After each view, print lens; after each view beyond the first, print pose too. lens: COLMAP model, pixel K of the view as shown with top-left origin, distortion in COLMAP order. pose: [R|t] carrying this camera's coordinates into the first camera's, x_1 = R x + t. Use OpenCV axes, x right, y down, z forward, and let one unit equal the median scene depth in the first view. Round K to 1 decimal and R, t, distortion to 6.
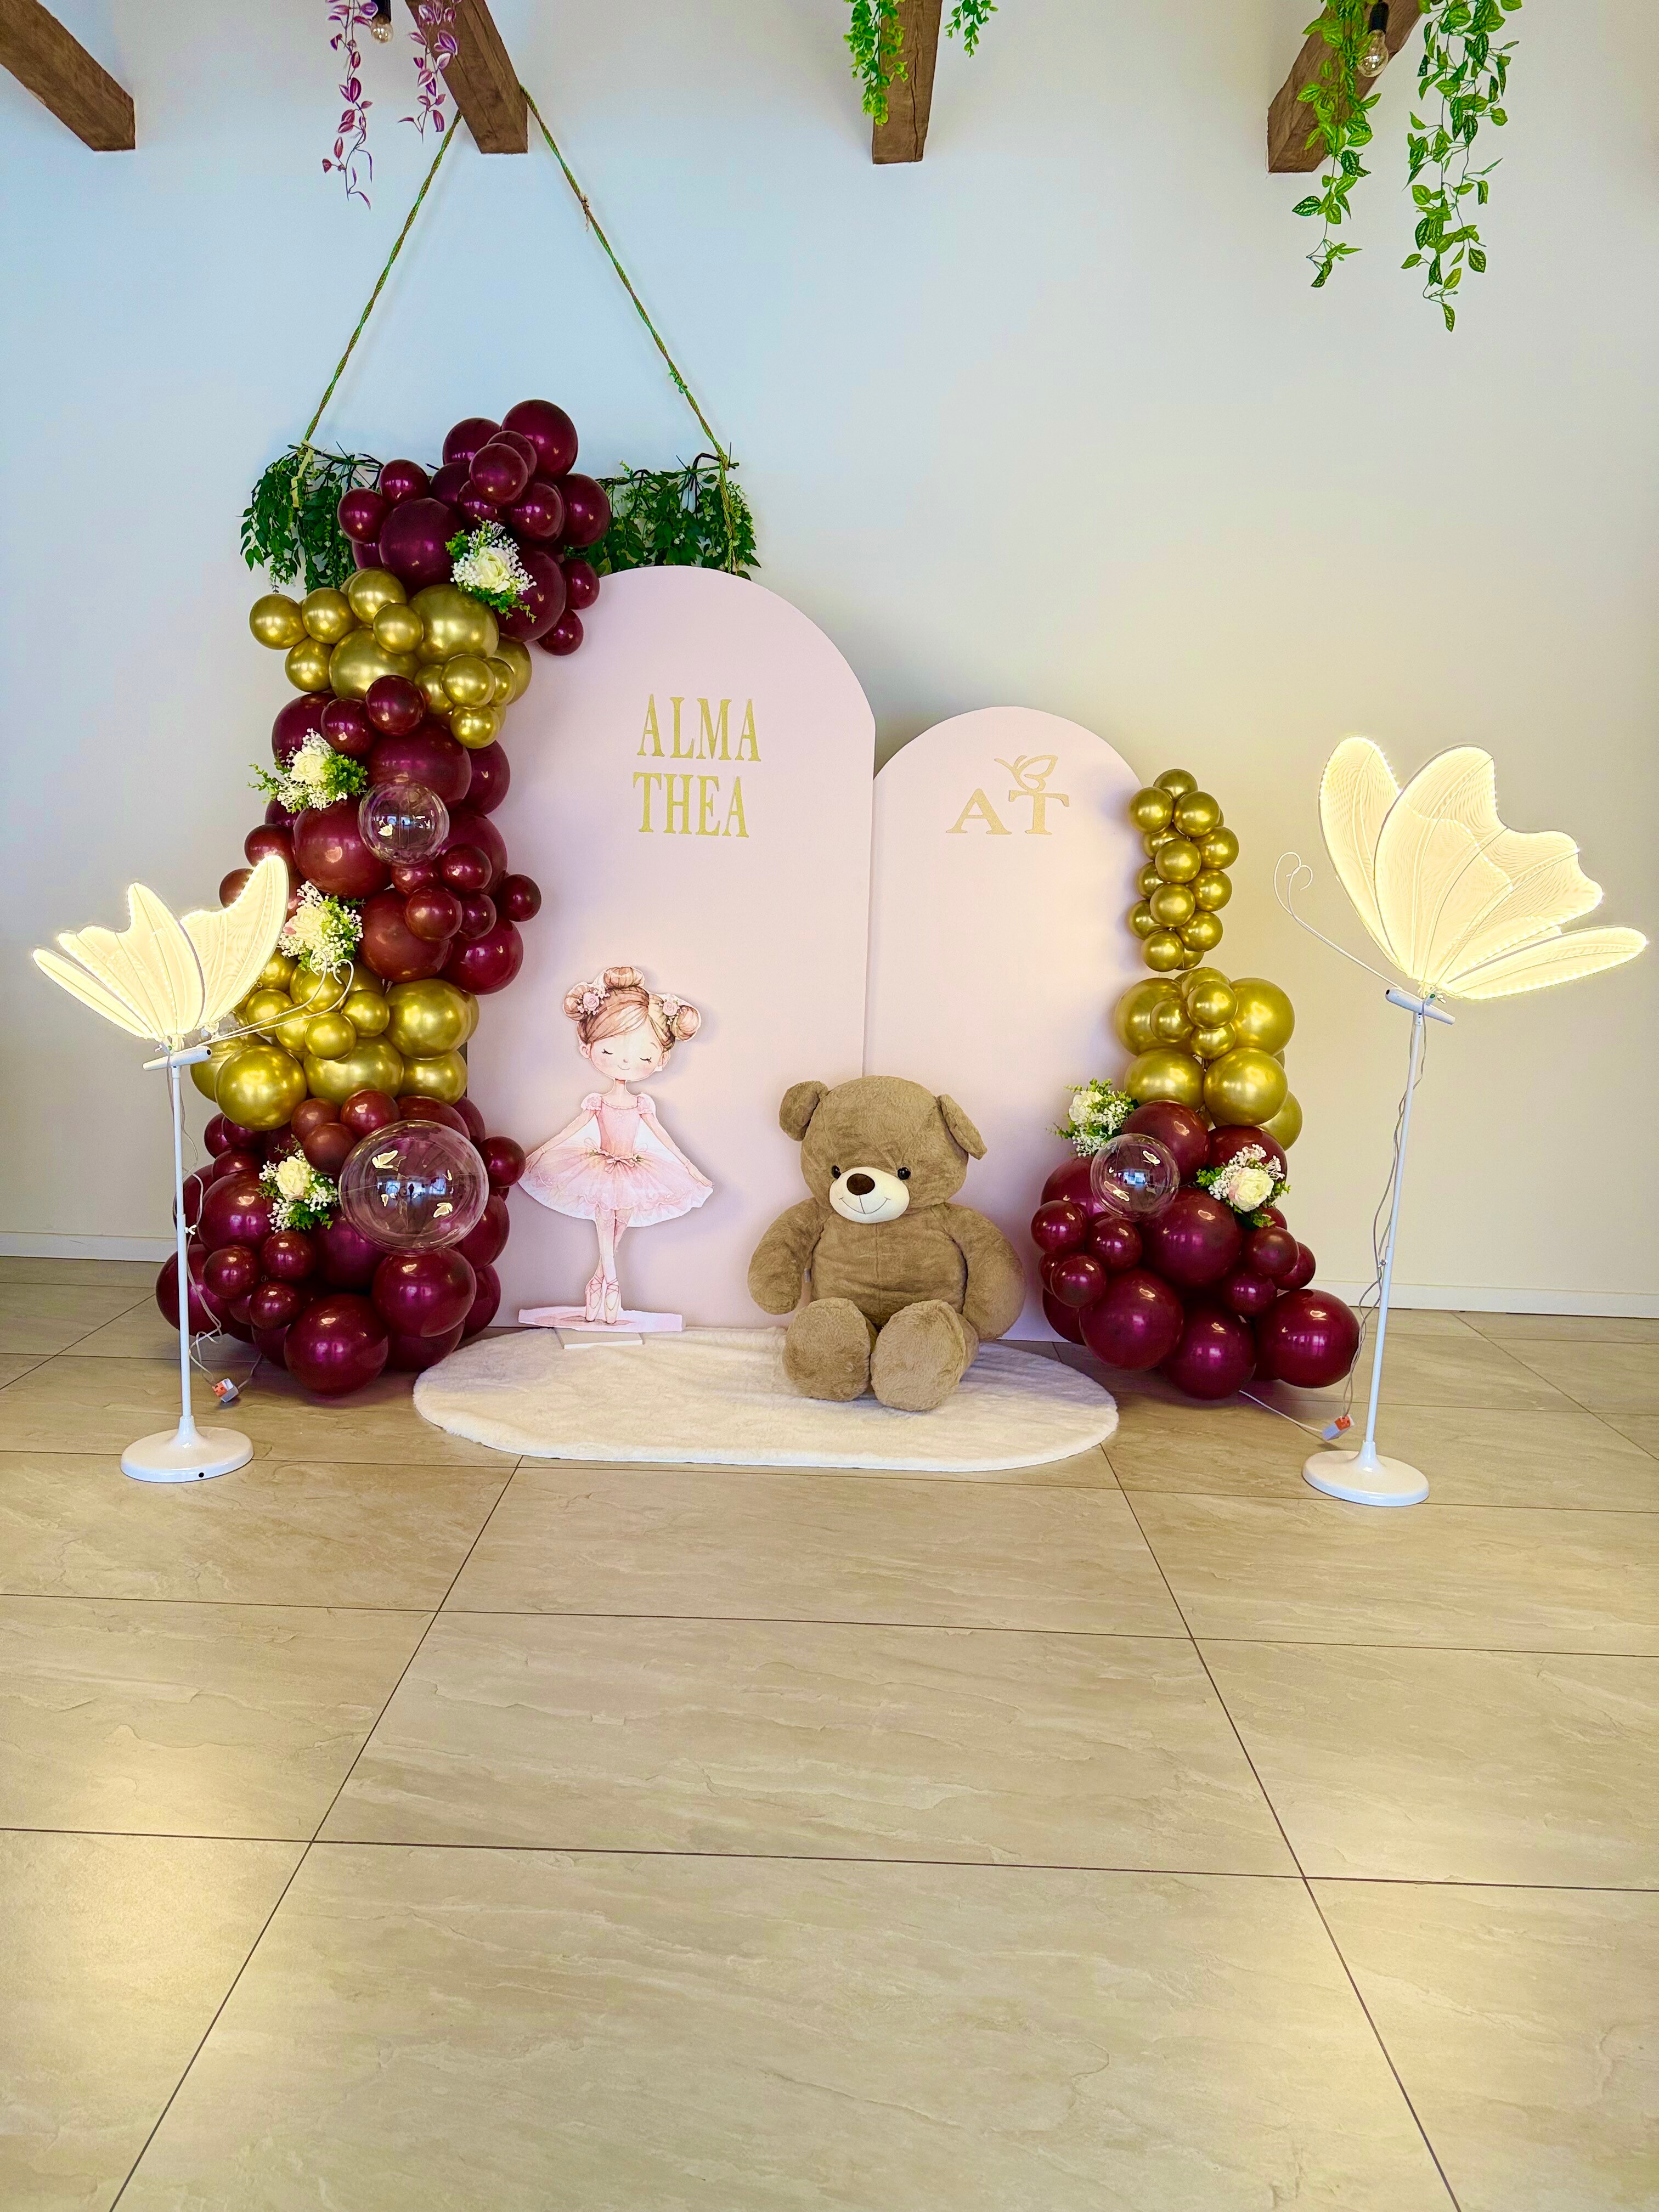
lens RADIAL K [[1611.9, 0, 827.5], [0, 1611.9, 1120.7], [0, 0, 1]] dist [0.124369, -0.204255]
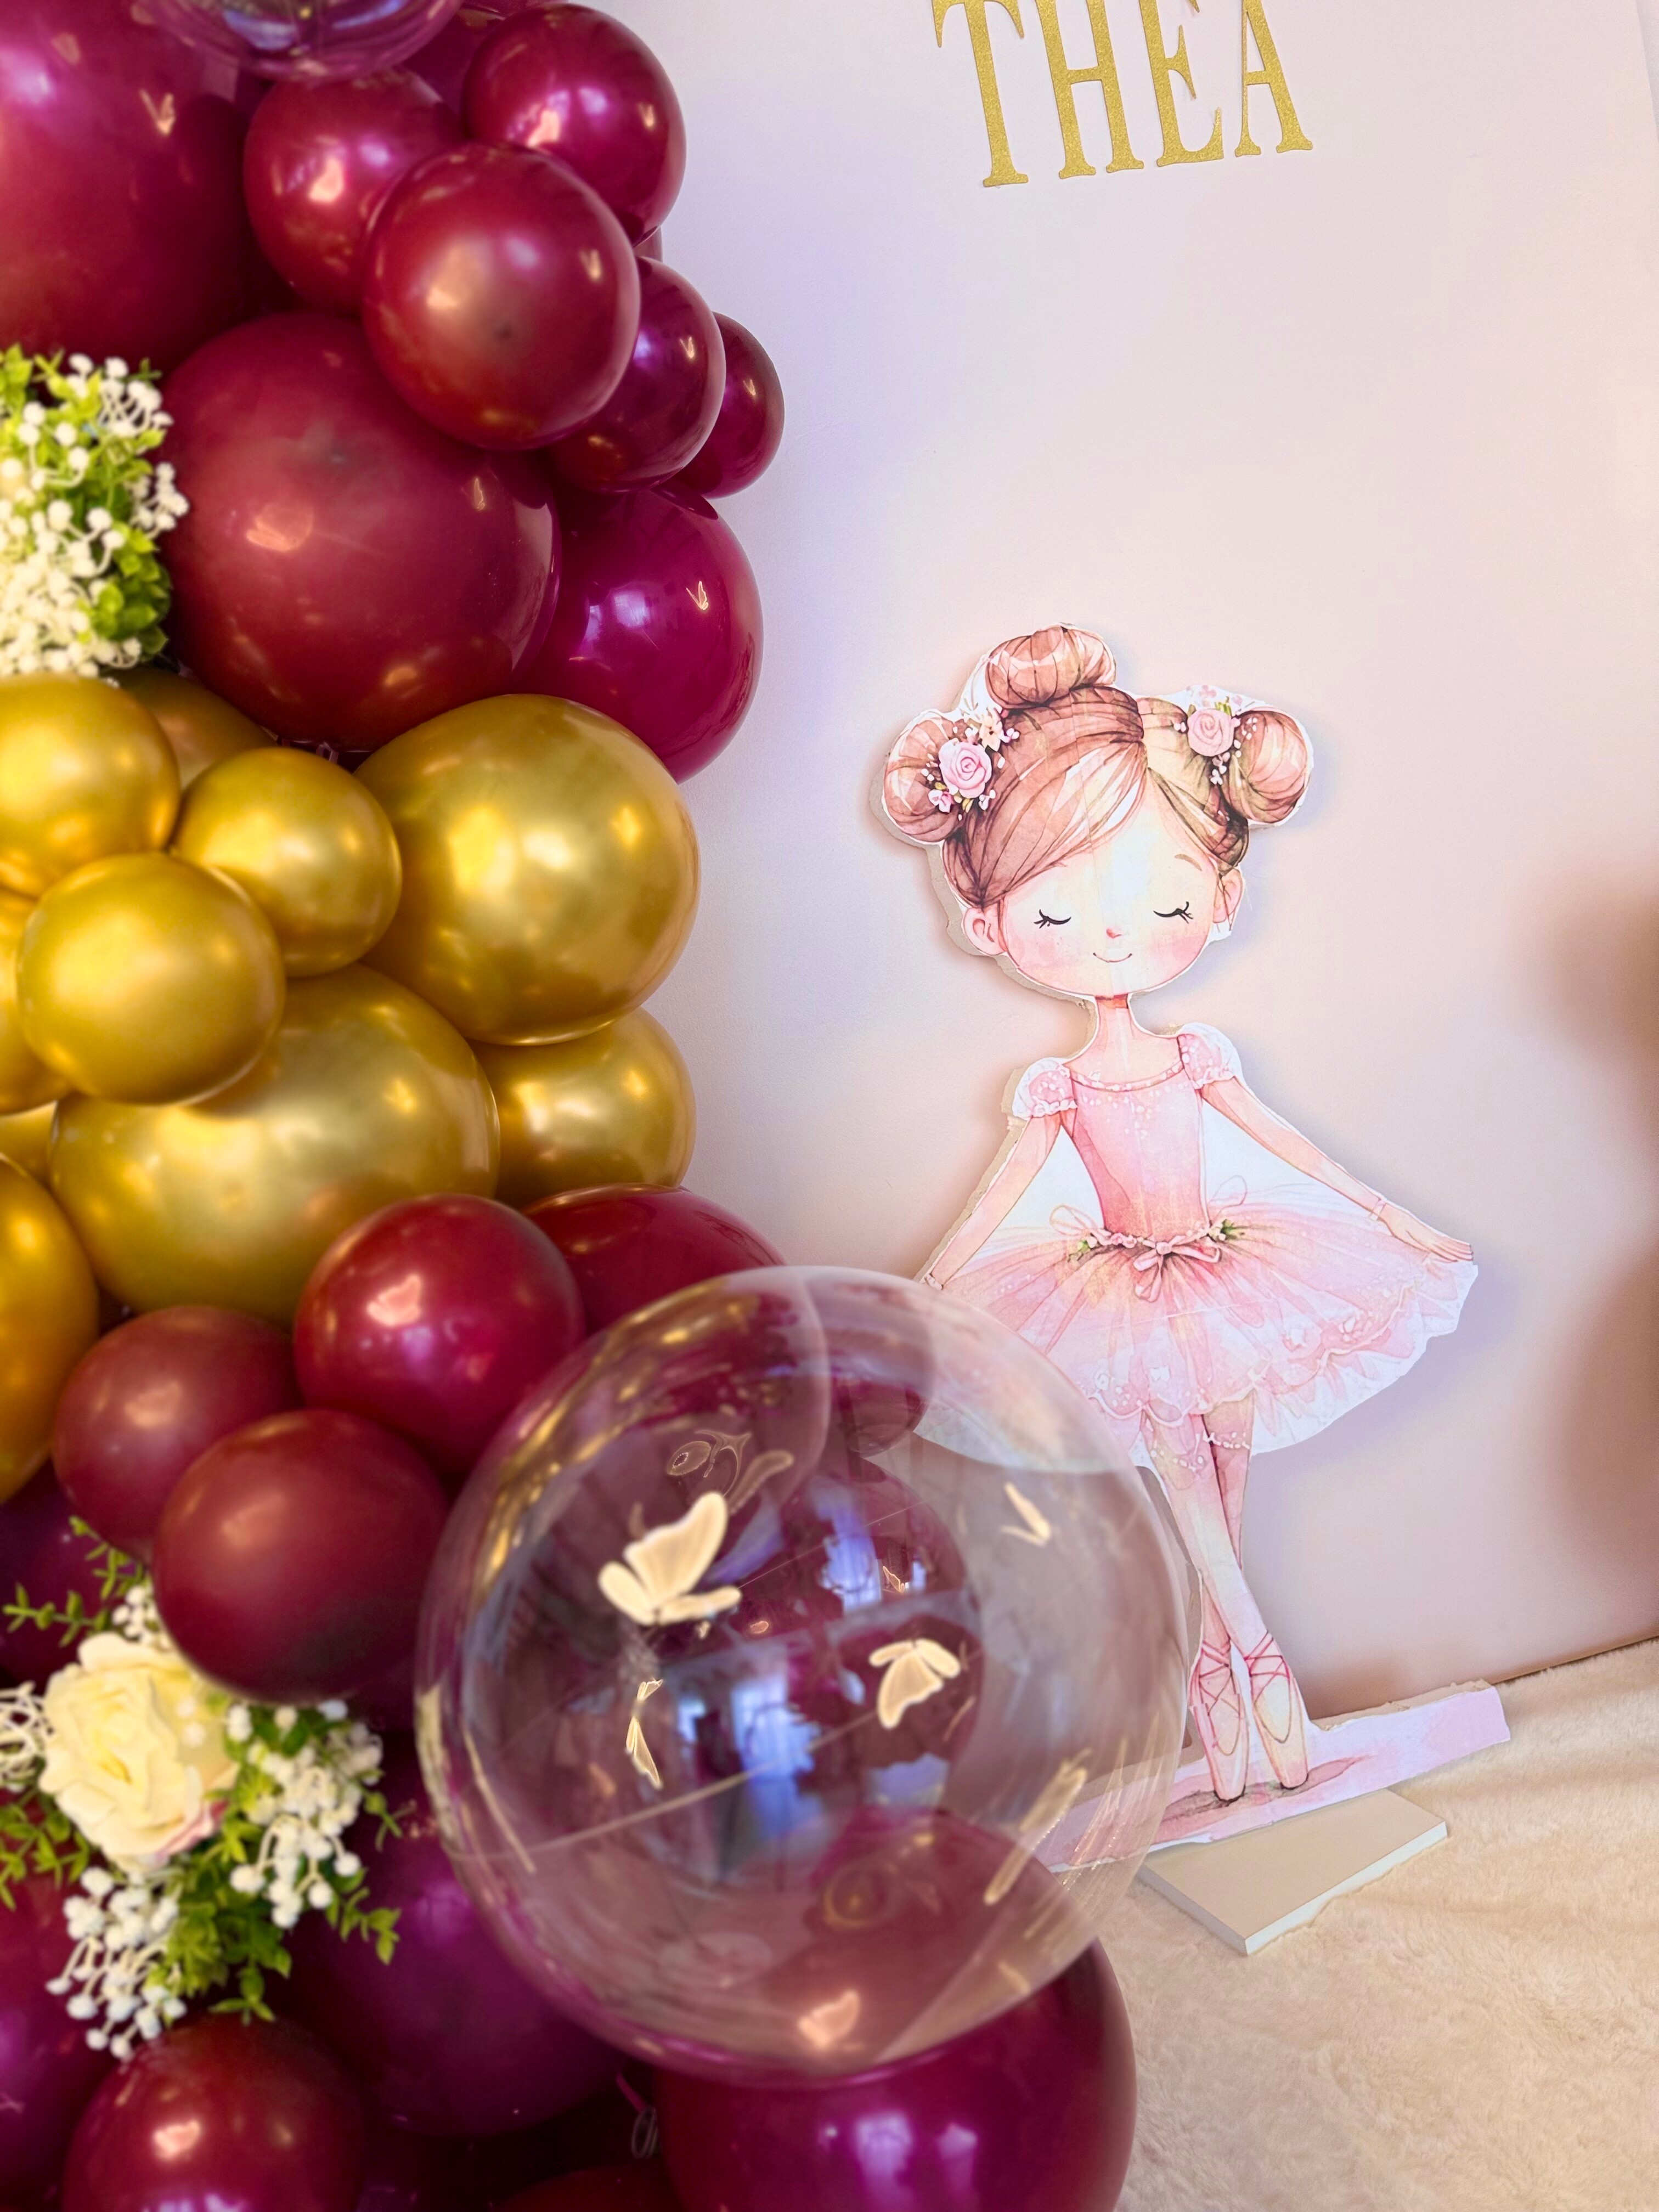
lens RADIAL K [[1611.9, 0, 827.5], [0, 1611.9, 1120.7], [0, 0, 1]] dist [0.124369, -0.204255]
pose [[0.959349, -0.249802, 0.131330, -0.236743], [0.254544, 0.966847, -0.020375, -0.010520], [-0.121886, 0.052976, 0.991129, 0.733533]]
